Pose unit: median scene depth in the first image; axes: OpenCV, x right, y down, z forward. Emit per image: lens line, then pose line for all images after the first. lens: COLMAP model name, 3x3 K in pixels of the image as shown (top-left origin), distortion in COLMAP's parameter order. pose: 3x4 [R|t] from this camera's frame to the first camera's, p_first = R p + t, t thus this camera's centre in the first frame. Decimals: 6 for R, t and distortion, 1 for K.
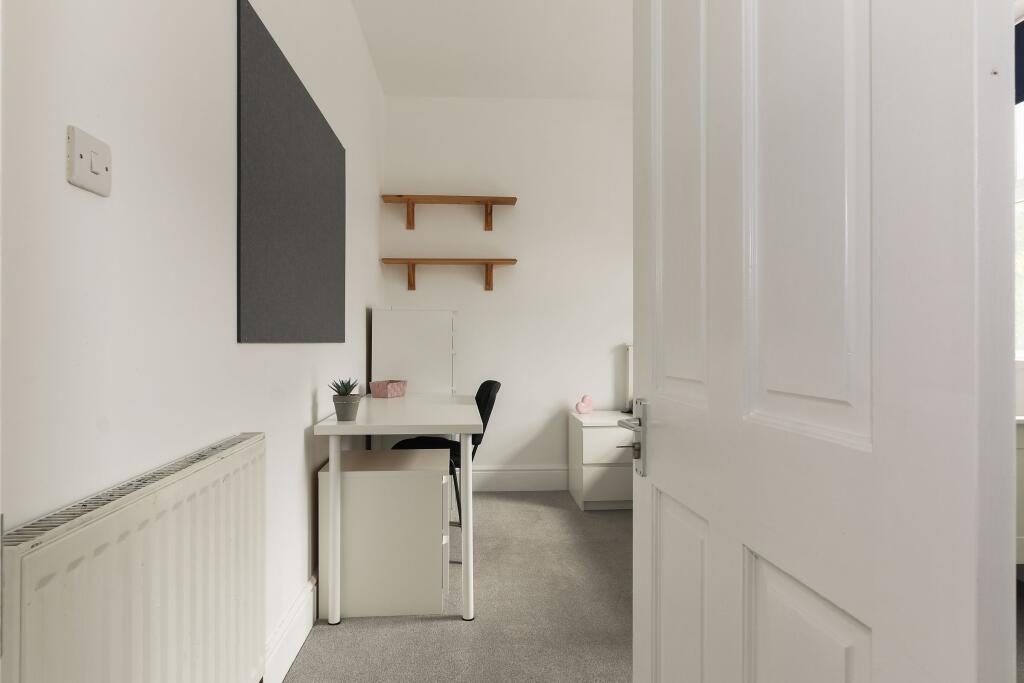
lens RADIAL K [[560.6, 0, 512.6], [0, 560.6, 342.8], [0, 0, 1]] dist [0.034365, 0.000246]
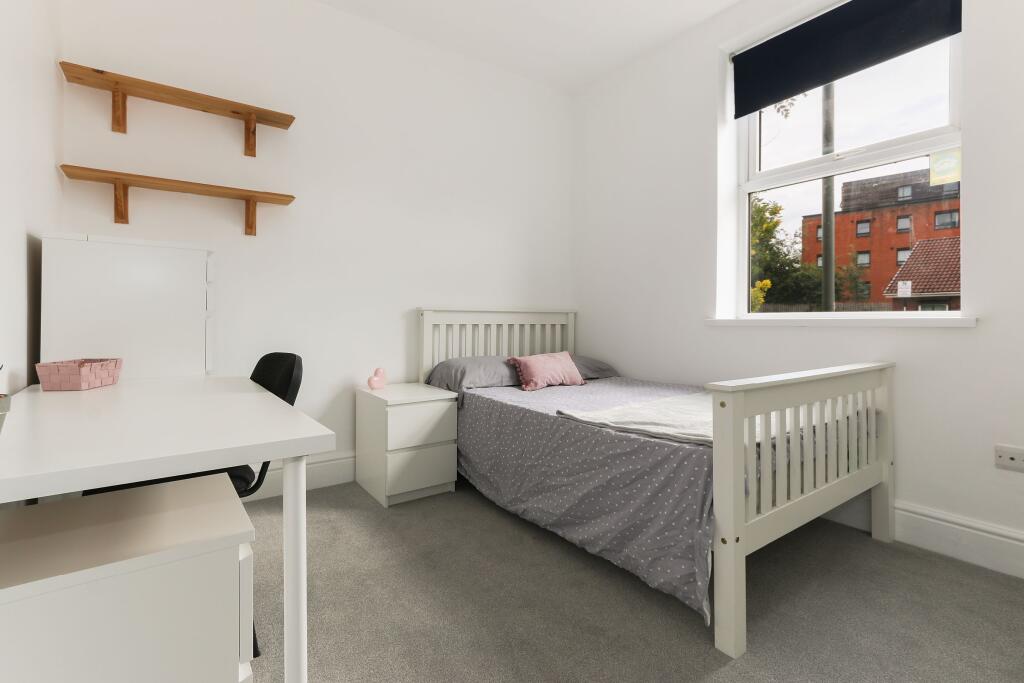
lens RADIAL K [[475.8, 0, 501.7], [0, 475.8, 320.8], [0, 0, 1]] dist [-0.000925, 0.002547]
pose [[0.866539, -0.002169, 0.499104, -0.072555], [0.000469, 0.999994, 0.003532, 0.020604], [-0.499108, -0.002826, 0.866535, 0.290811]]
